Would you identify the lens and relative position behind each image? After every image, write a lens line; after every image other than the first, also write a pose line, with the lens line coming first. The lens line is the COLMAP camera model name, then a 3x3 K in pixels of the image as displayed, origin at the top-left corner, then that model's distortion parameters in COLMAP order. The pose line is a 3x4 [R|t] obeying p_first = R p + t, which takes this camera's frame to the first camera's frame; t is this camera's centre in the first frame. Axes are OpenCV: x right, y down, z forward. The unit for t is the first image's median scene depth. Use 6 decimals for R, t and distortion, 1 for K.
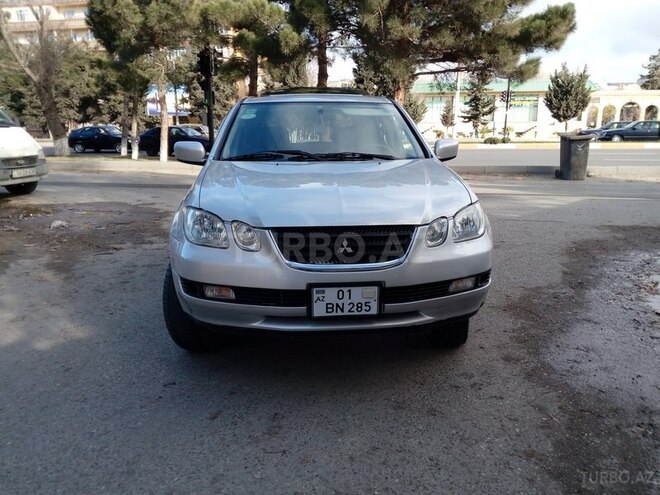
lens RADIAL K [[549.0, 0, 333.1], [0, 549.0, 245.4], [0, 0, 1]] dist [0.064337, -0.112851]
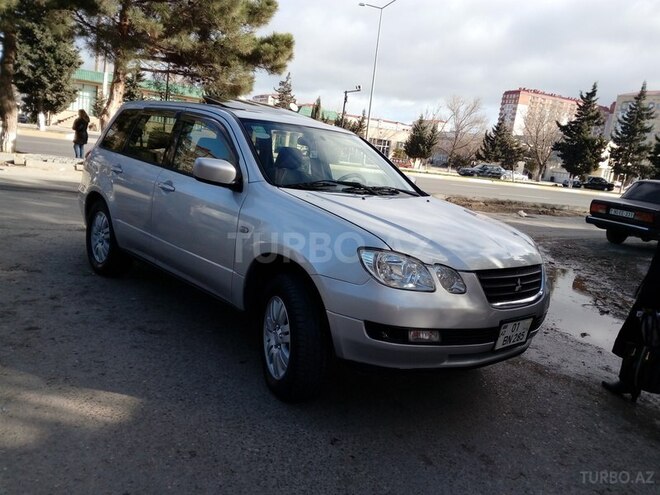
lens RADIAL K [[549.0, 0, 333.1], [0, 549.0, 245.4], [0, 0, 1]] dist [0.064337, -0.112851]
pose [[0.787777, -0.008431, 0.615903, -0.198900], [0.005616, 0.999963, 0.006505, -0.018192], [-0.615935, -0.001666, 0.787795, 0.066316]]
